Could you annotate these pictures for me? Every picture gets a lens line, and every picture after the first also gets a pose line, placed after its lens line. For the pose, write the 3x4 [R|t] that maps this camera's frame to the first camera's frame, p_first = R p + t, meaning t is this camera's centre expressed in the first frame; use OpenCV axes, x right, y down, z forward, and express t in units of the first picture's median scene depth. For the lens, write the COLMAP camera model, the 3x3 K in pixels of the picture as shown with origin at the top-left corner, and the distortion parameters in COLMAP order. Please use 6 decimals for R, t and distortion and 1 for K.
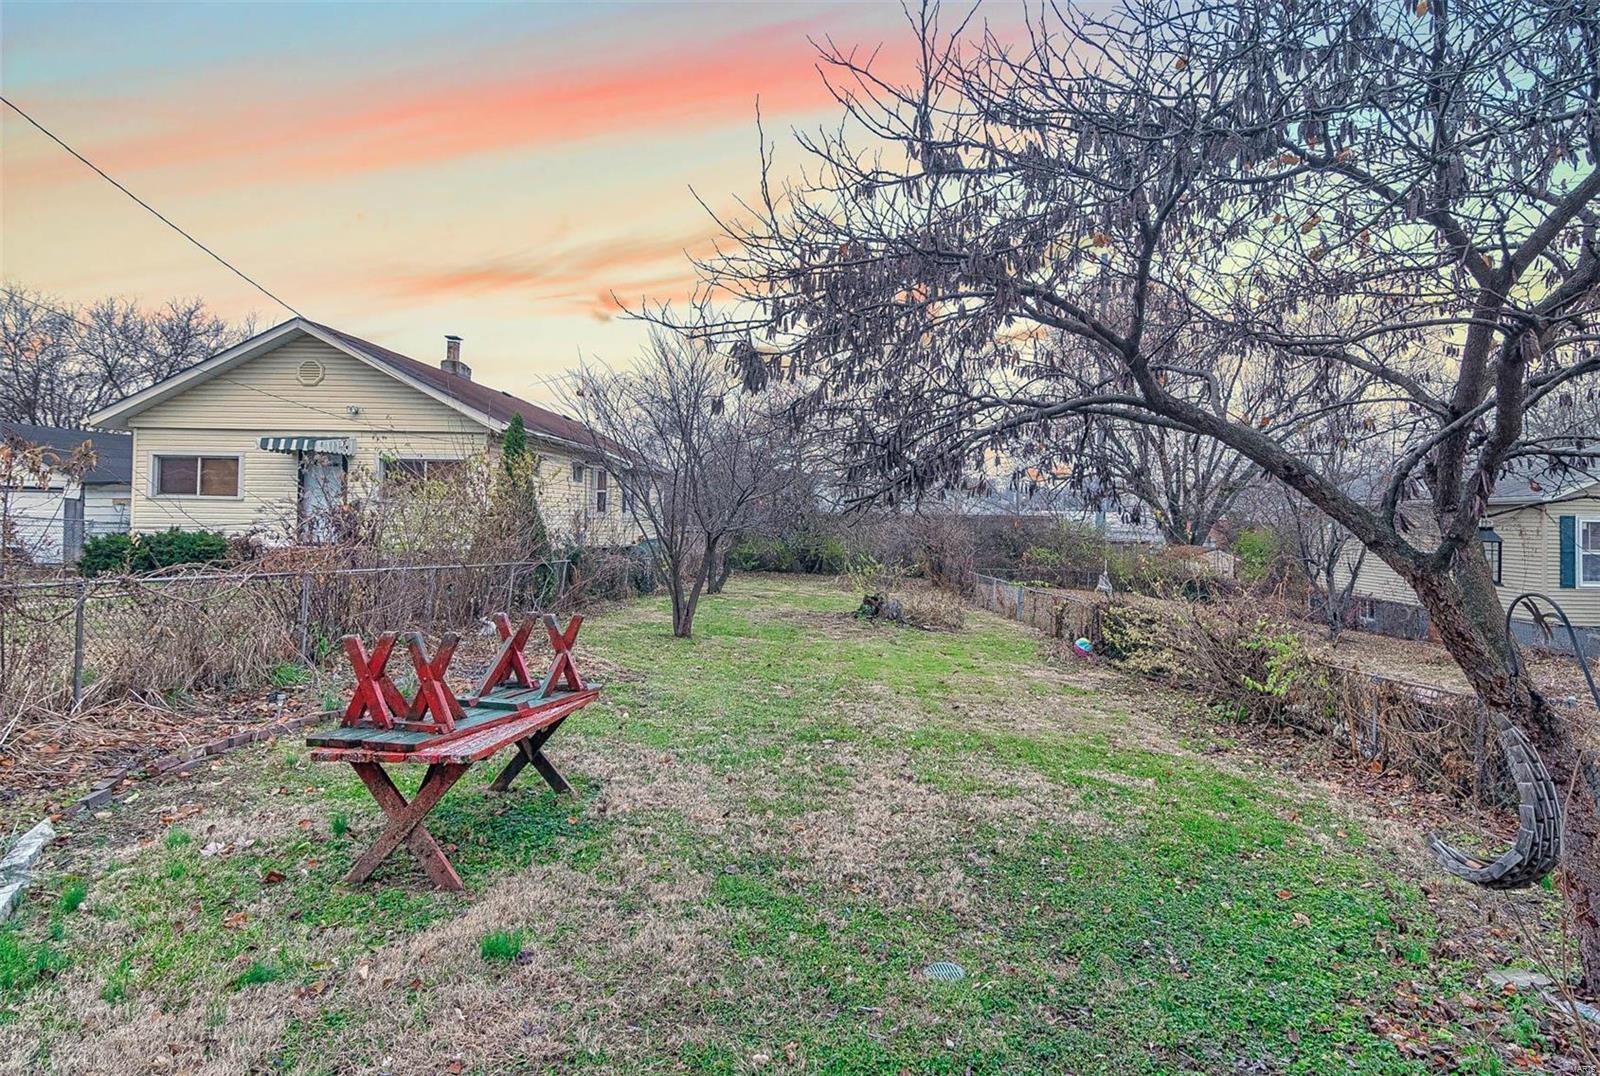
lens RADIAL K [[845.5, 0, 802.6], [0, 845.5, 511.4], [0, 0, 1]] dist [-0.003085, -0.000611]
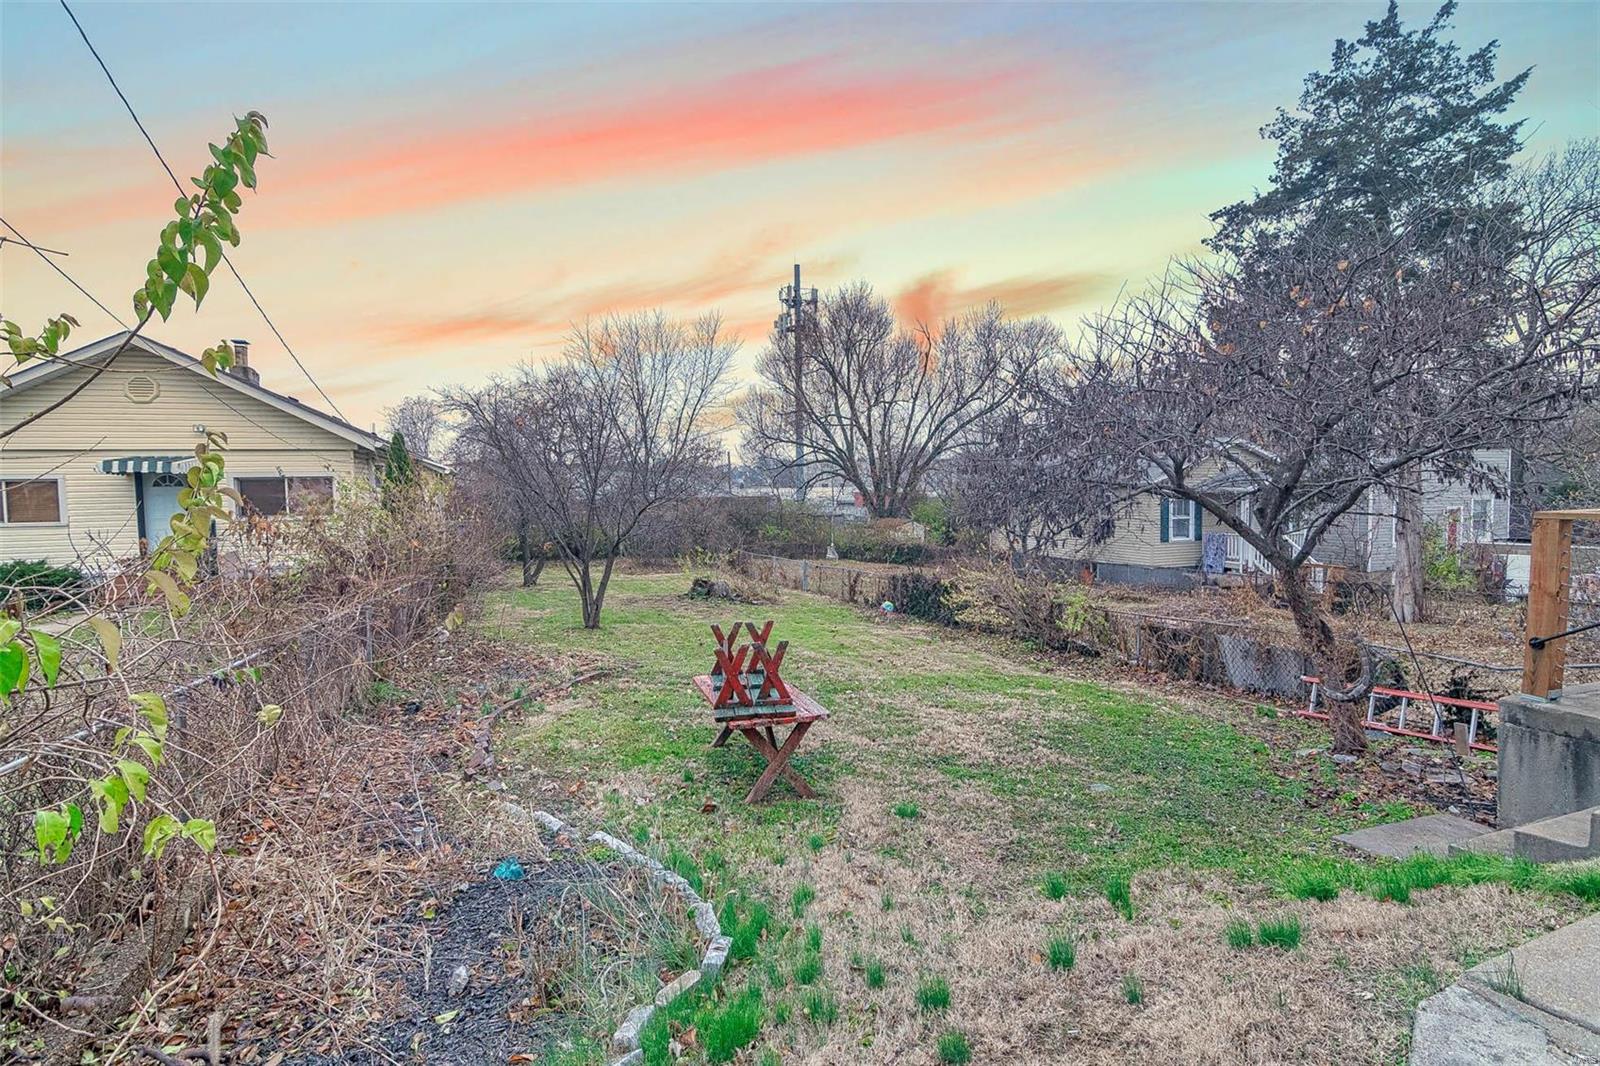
lens RADIAL K [[778.0, 0, 782.8], [0, 778.0, 530.7], [0, 0, 1]] dist [-0.002107, -0.000161]
pose [[0.942971, -0.048492, 0.329324, -0.210339], [0.031695, 0.997917, 0.056185, -0.032781], [-0.331363, -0.042543, 0.942544, -0.081404]]
